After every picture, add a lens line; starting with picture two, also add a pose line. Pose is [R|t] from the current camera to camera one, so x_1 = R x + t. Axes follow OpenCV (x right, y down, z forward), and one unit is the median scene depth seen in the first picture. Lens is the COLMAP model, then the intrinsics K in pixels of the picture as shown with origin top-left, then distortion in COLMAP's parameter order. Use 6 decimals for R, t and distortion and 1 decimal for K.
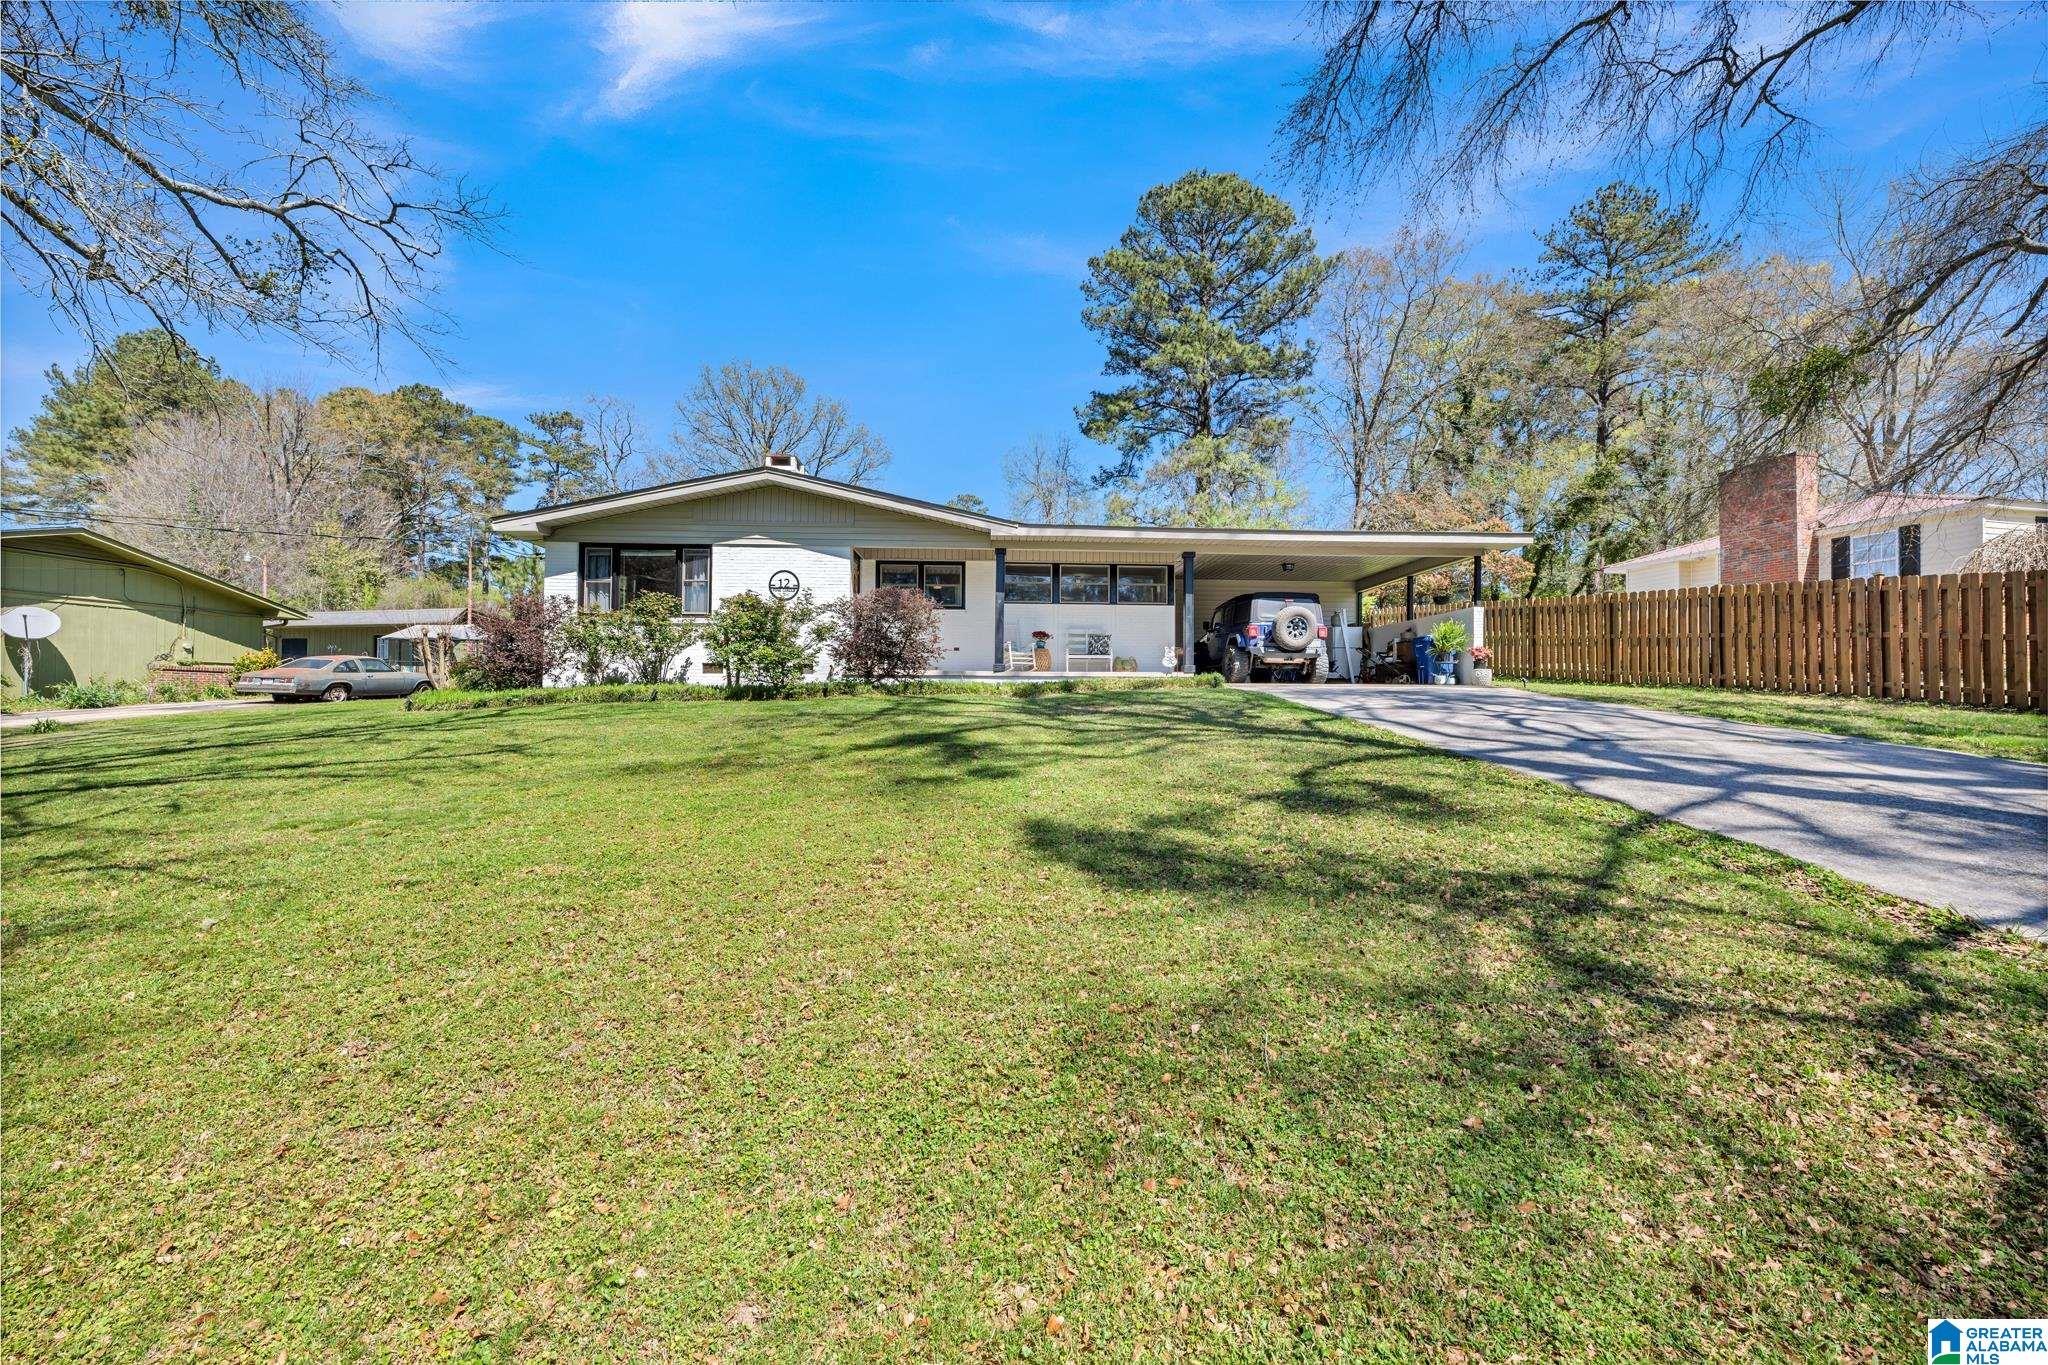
lens RADIAL K [[805.9, 0, 1025.9], [0, 805.9, 683.0], [0, 0, 1]] dist [-0.002621, 0.000121]
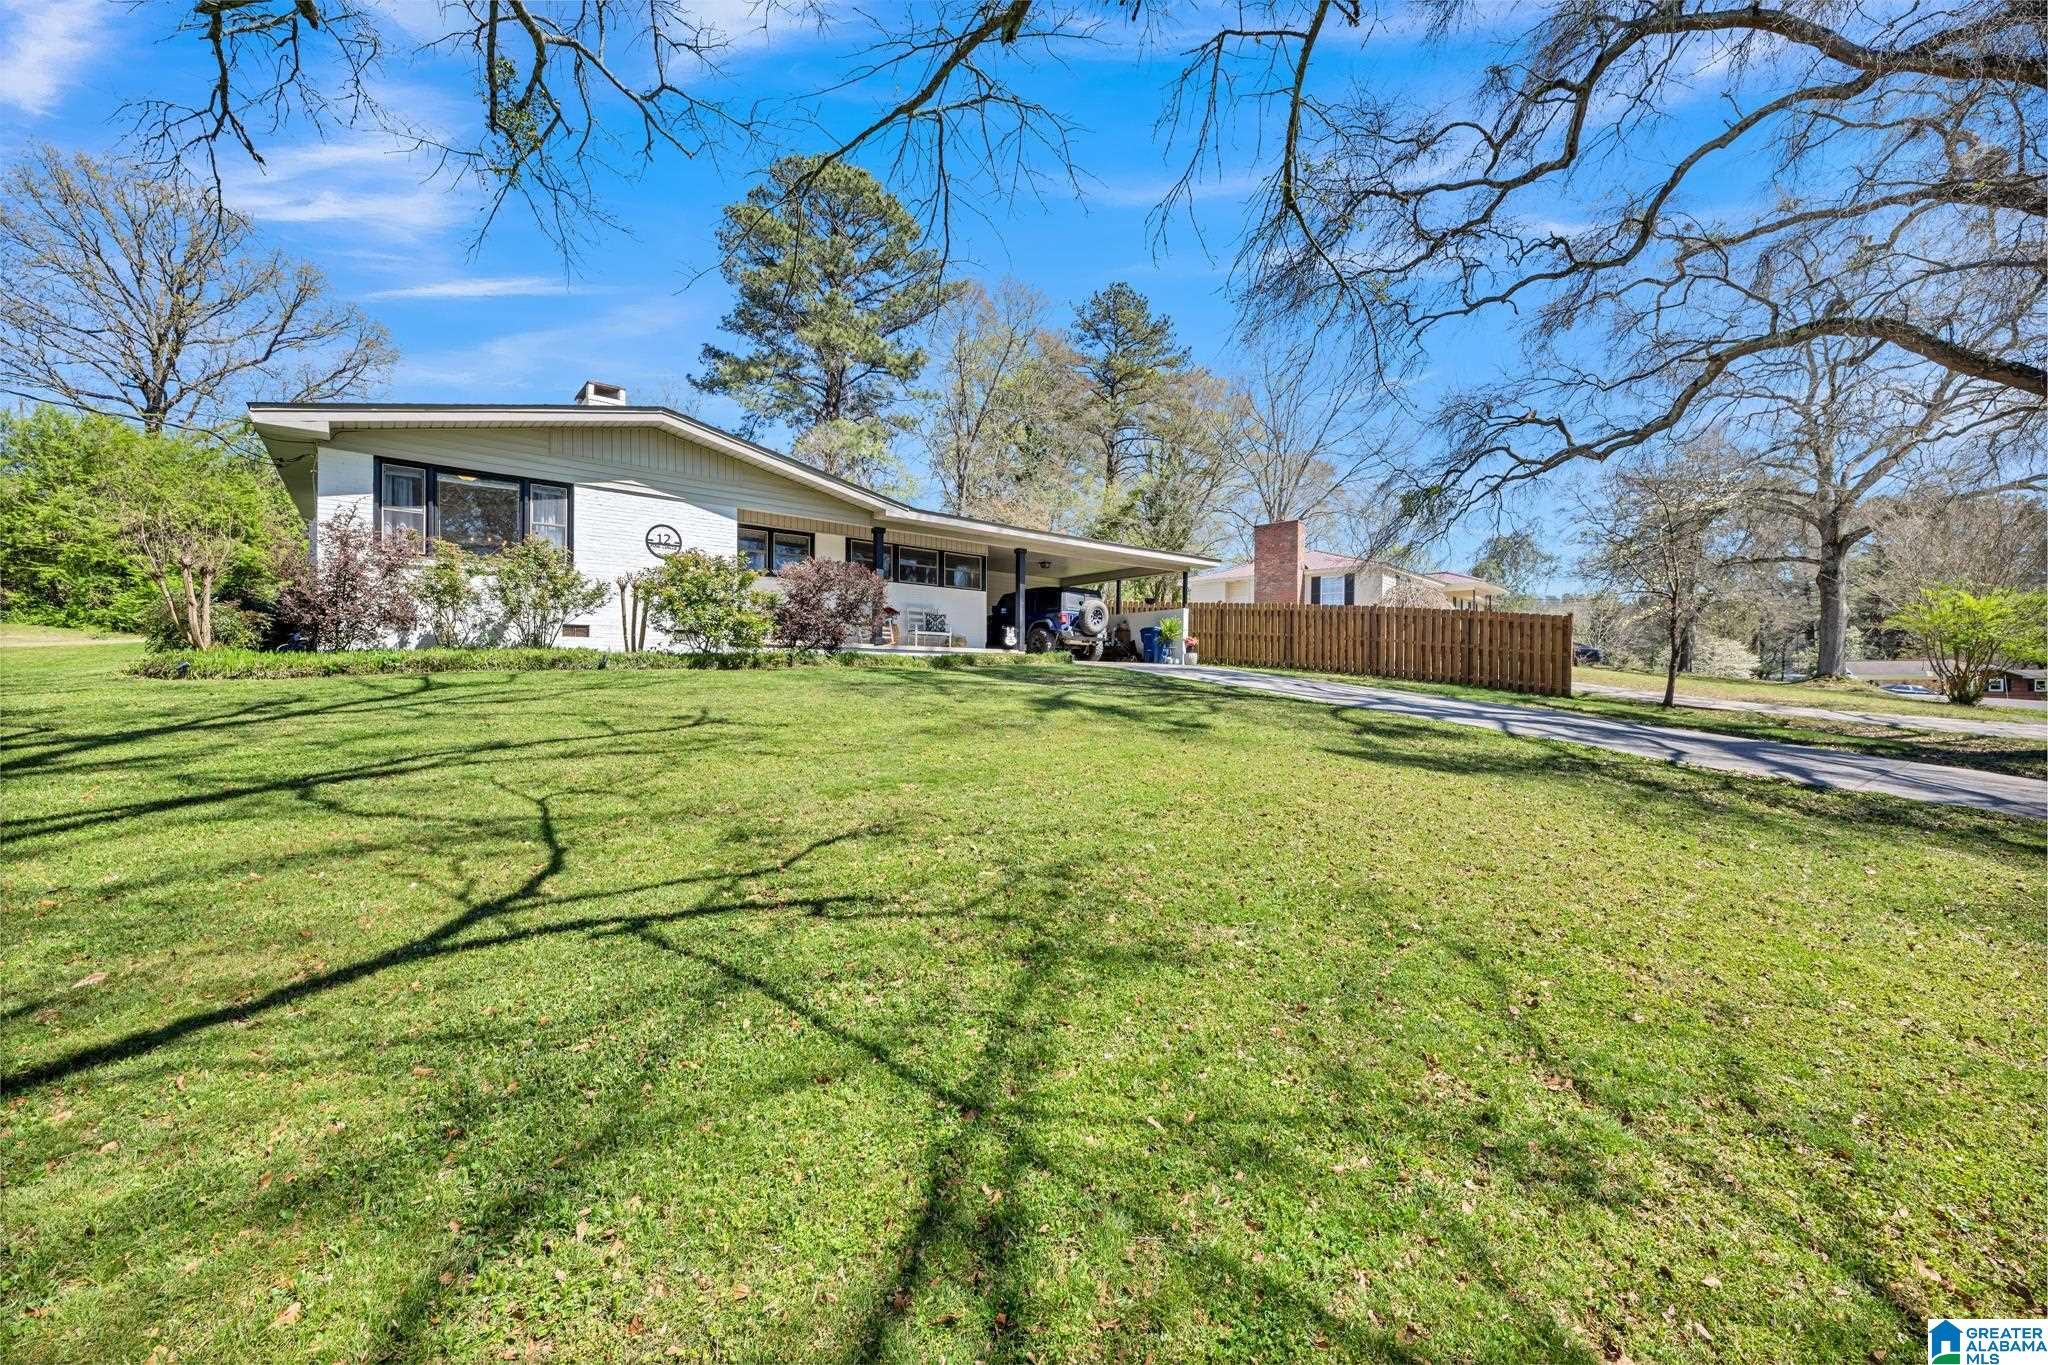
lens RADIAL K [[805.9, 0, 1023.8], [0, 805.9, 680.4], [0, 0, 1]] dist [-0.002621, 0.000121]
pose [[0.809749, 0.004357, 0.586760, -0.493031], [-0.021319, 0.999531, 0.022000, 0.005307], [-0.586389, -0.030323, 0.809462, 0.033024]]
